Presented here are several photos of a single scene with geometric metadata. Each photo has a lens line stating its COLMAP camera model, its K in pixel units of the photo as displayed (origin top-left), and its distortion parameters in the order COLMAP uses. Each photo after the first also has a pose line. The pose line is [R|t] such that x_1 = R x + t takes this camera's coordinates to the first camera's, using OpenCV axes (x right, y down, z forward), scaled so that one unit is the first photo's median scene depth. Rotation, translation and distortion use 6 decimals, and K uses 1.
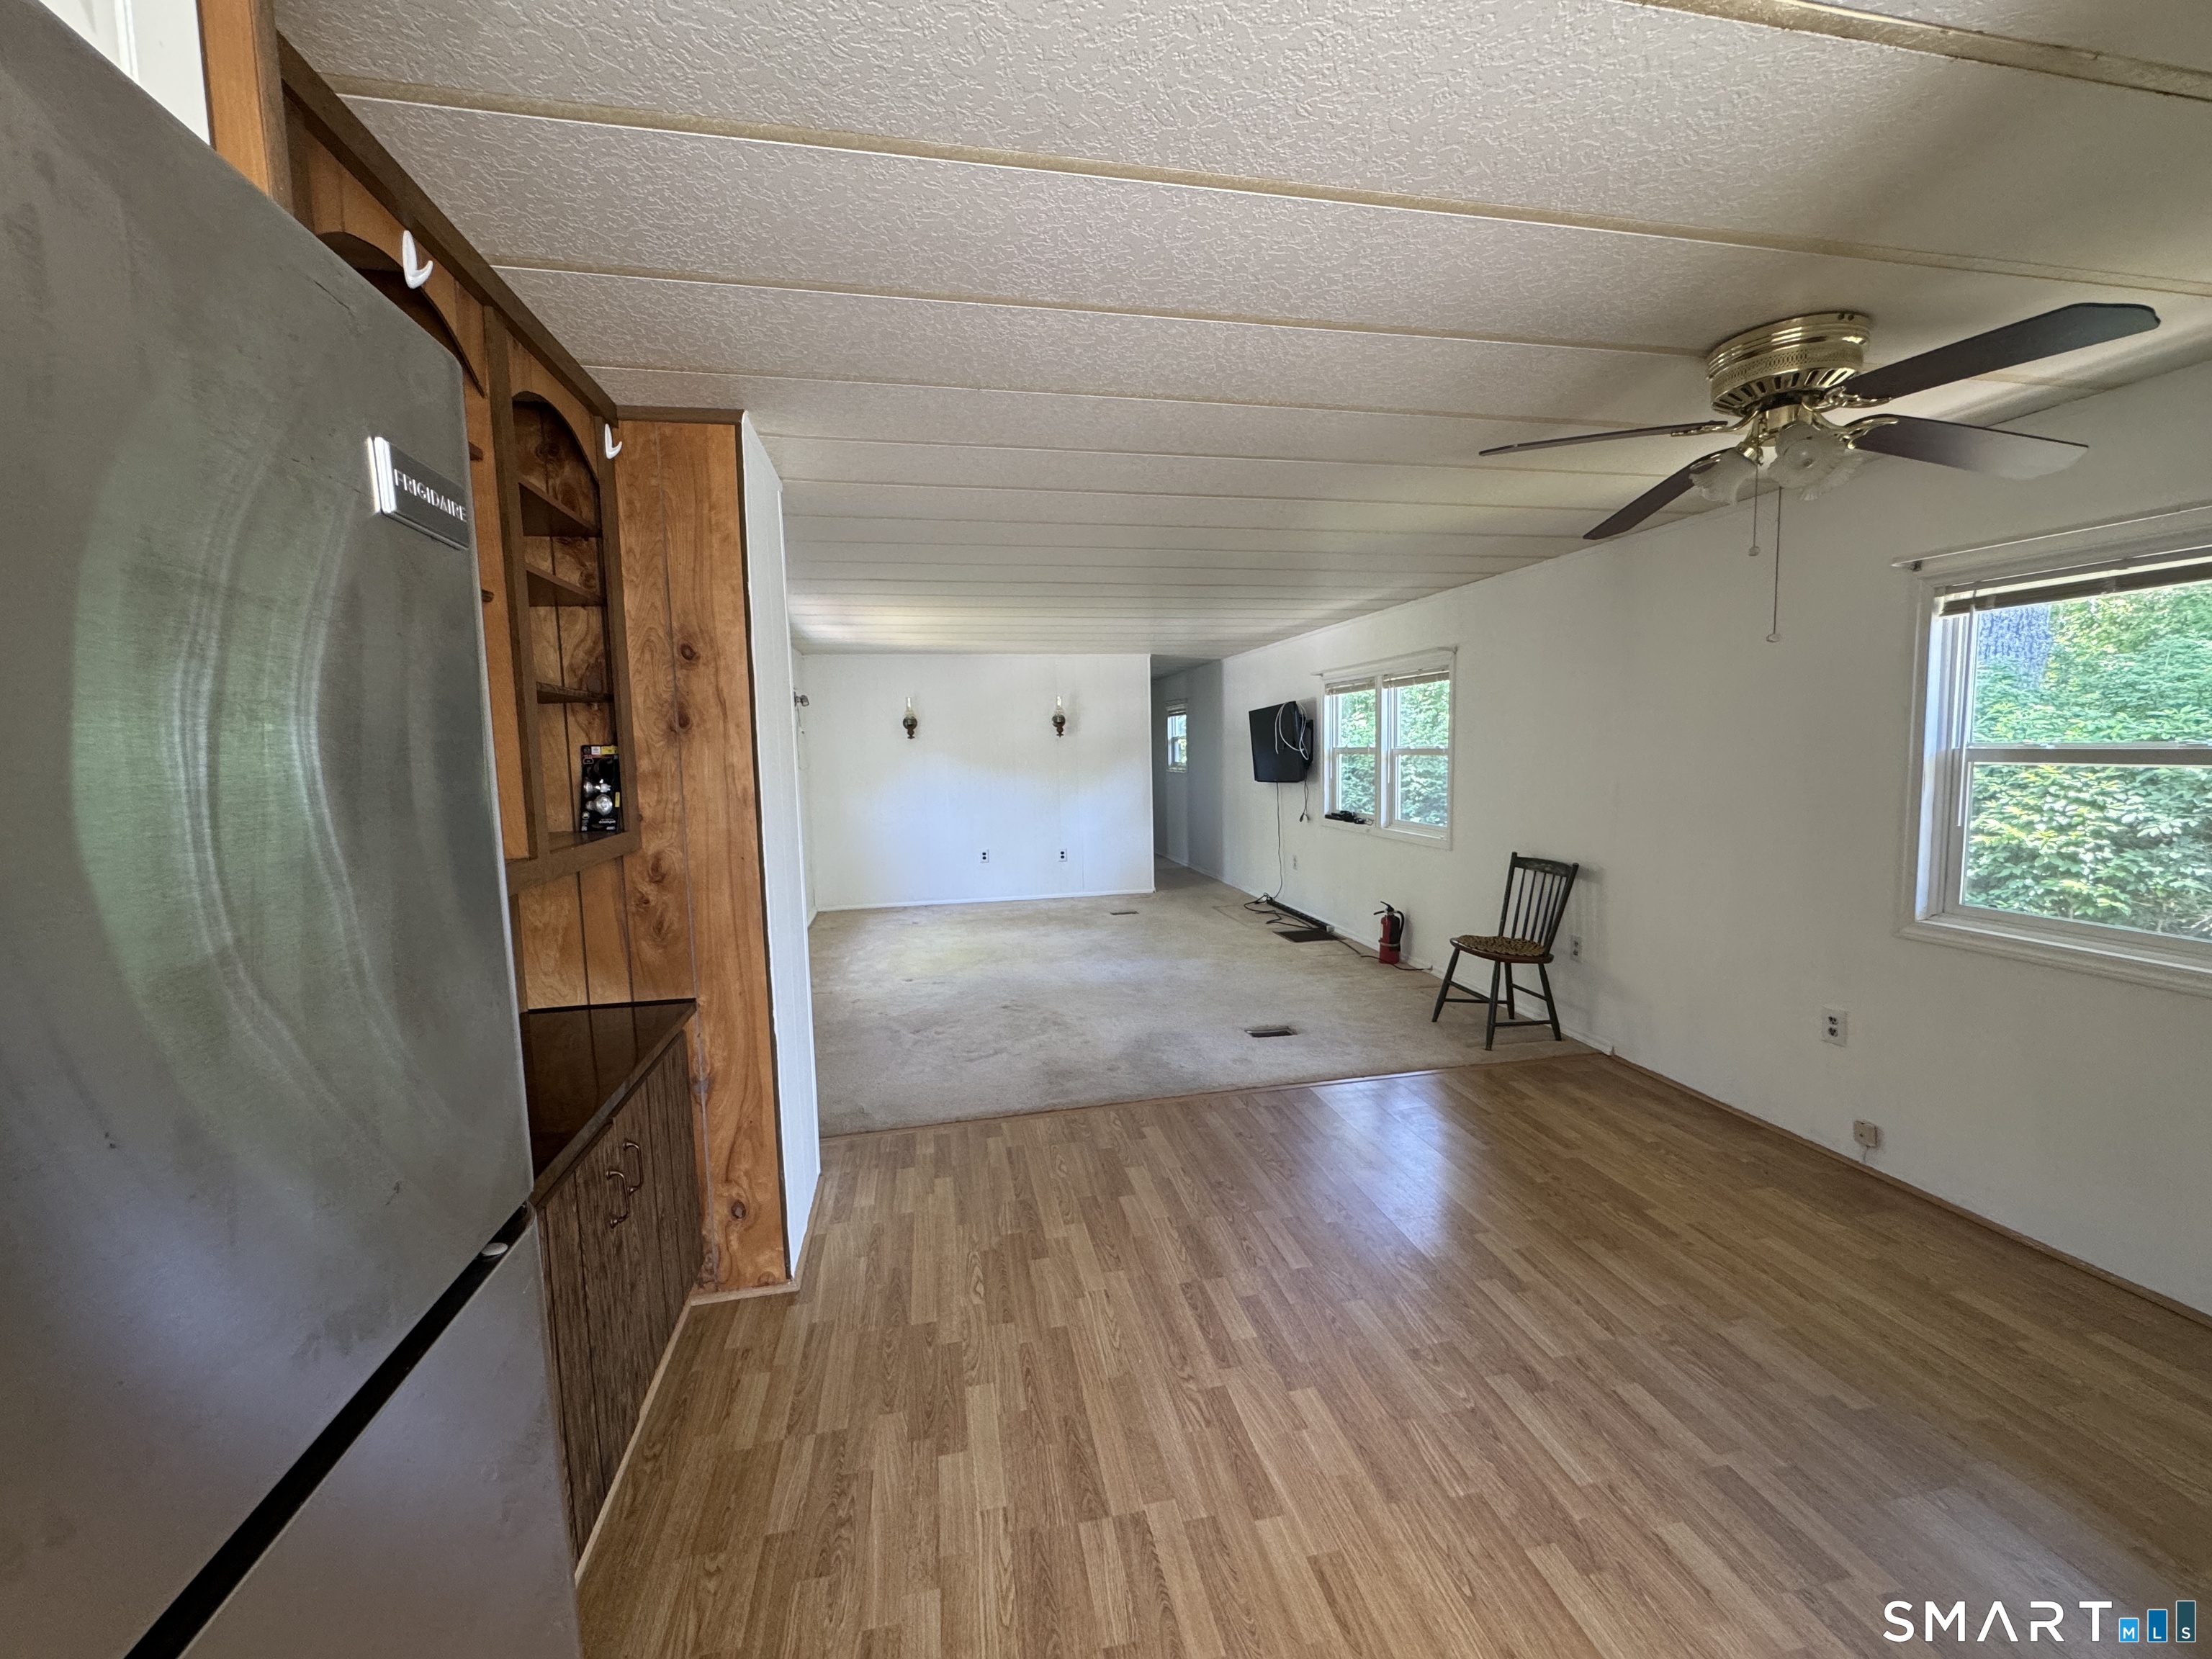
lens RADIAL K [[892.0, 0, 1102.0], [0, 892.0, 832.2], [0, 0, 1]] dist [-0.003030, -0.000295]
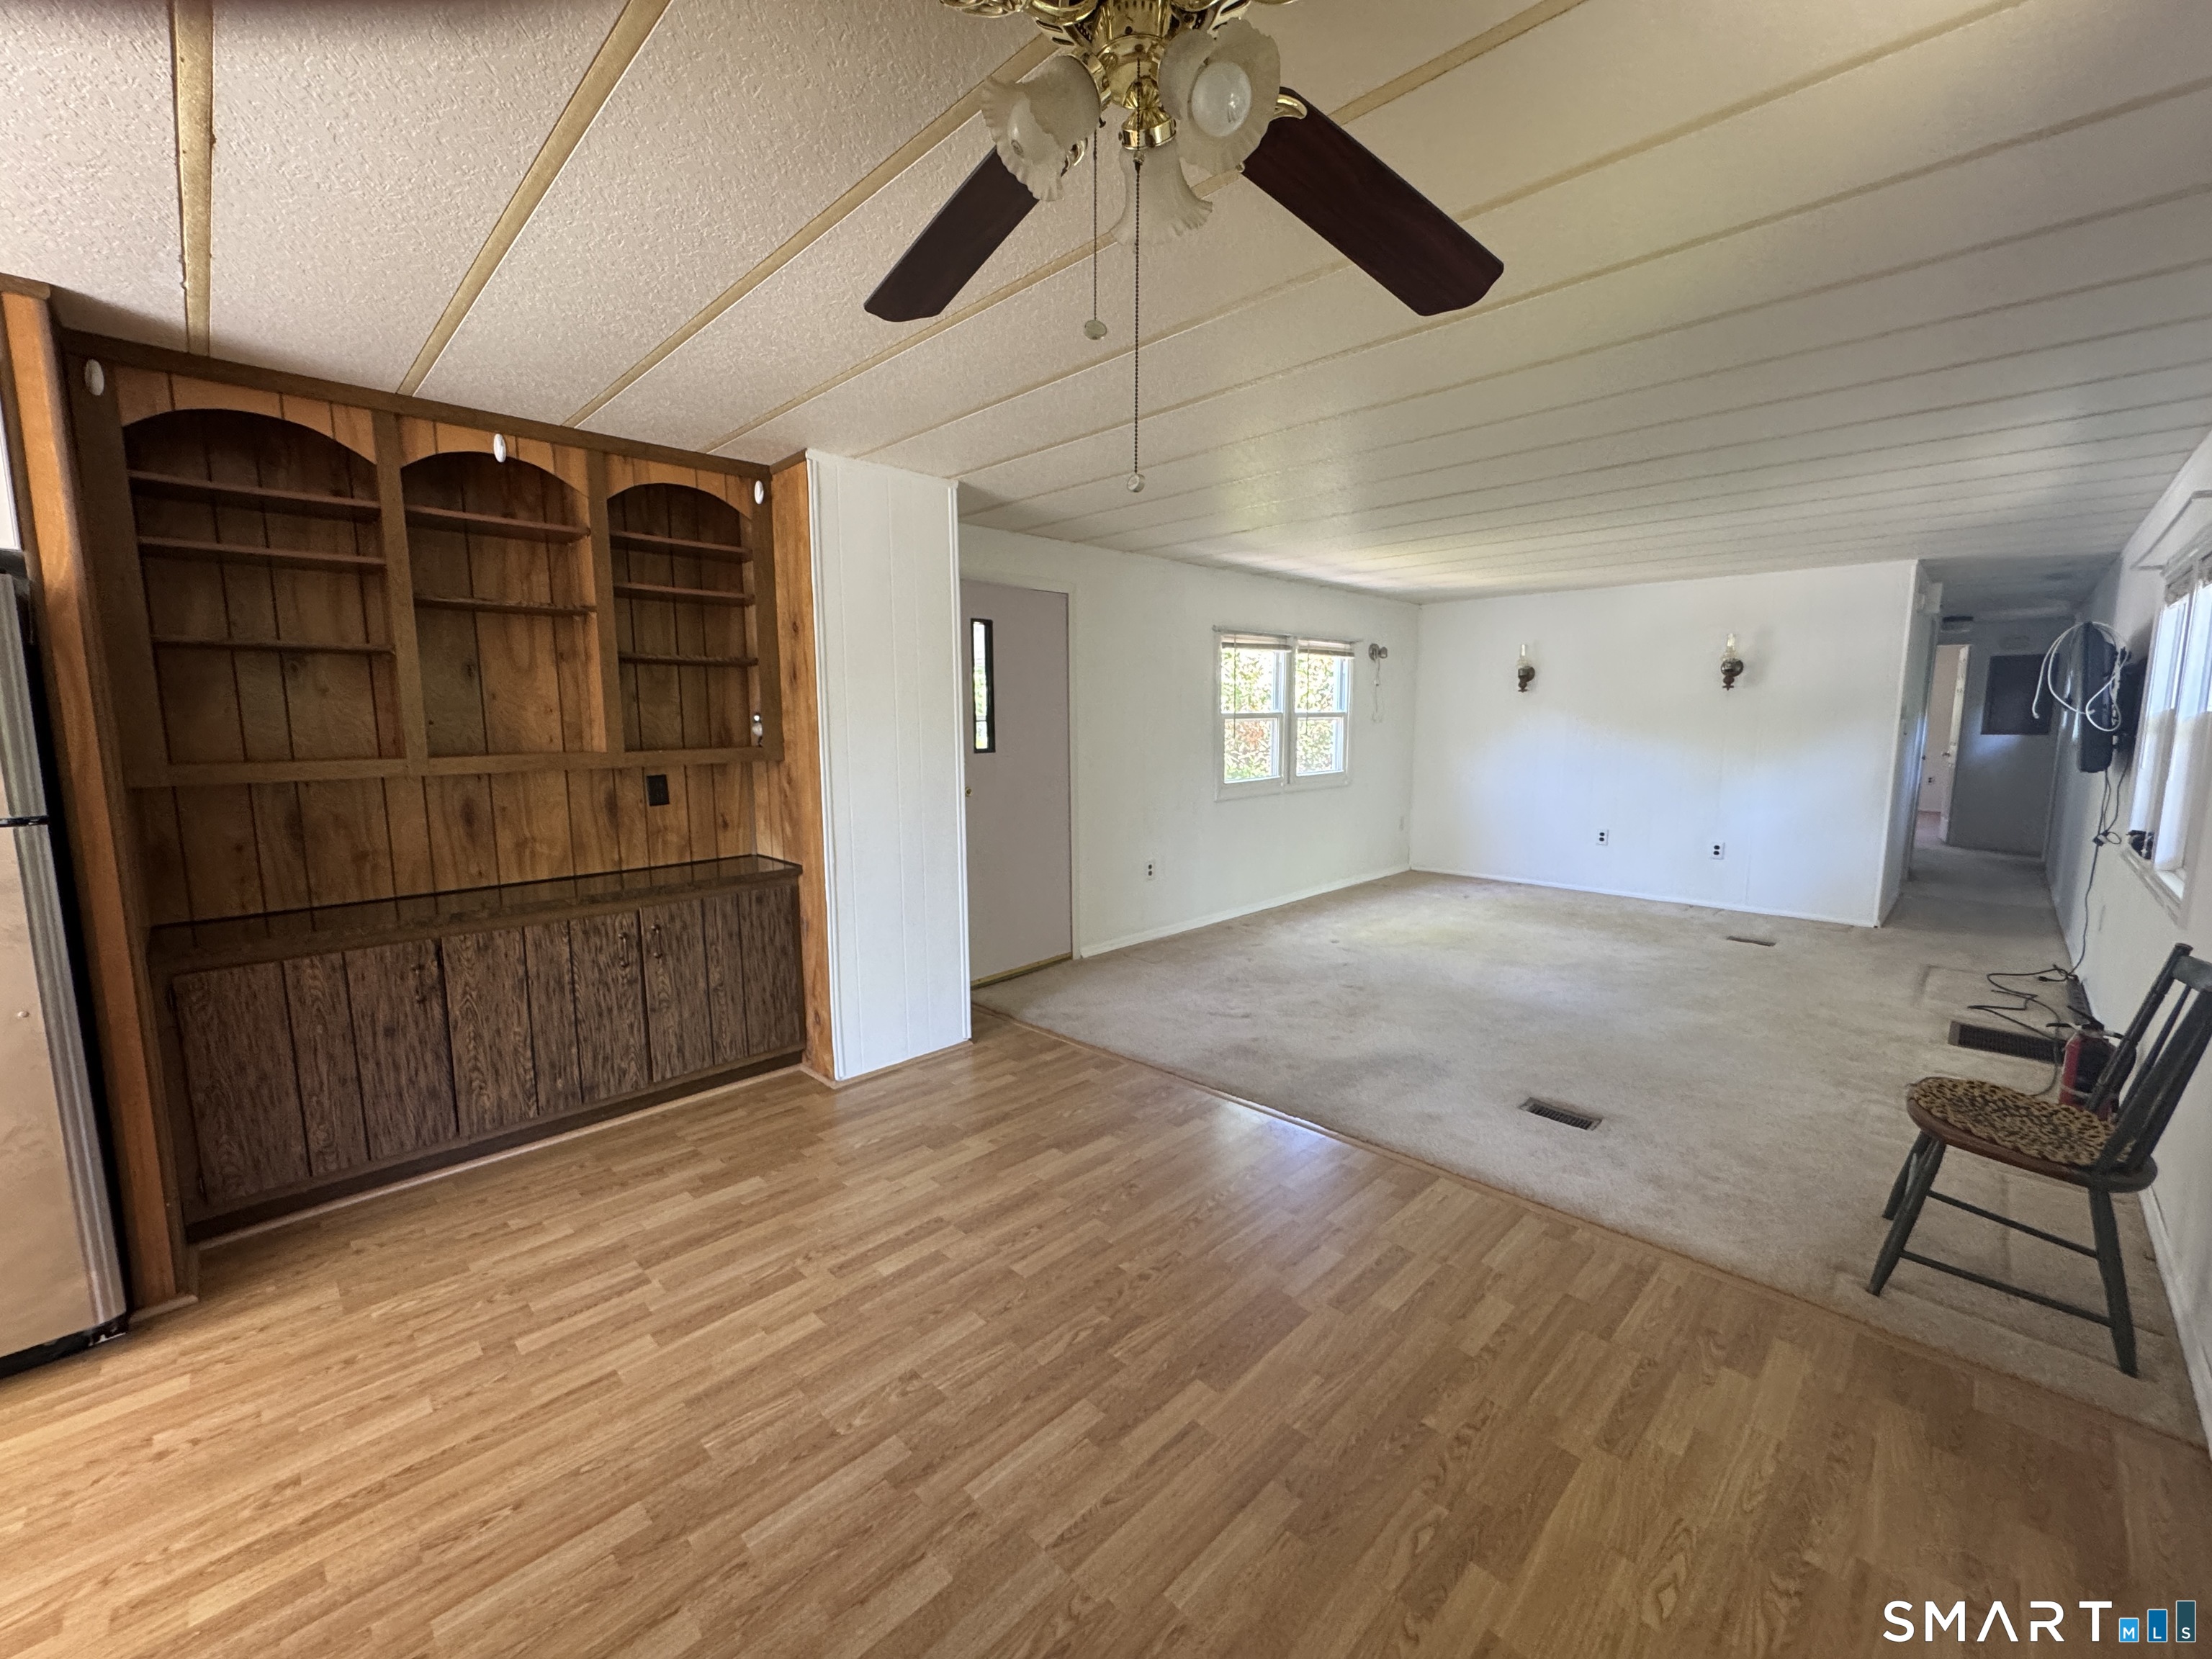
lens RADIAL K [[892.0, 0, 1104.4], [0, 892.0, 833.0], [0, 0, 1]] dist [-0.003030, -0.000295]
pose [[0.550974, 0.130999, -0.824177, 0.971961], [-0.090285, 0.991163, 0.097184, -0.051409], [0.829624, 0.020864, 0.557932, 0.563243]]
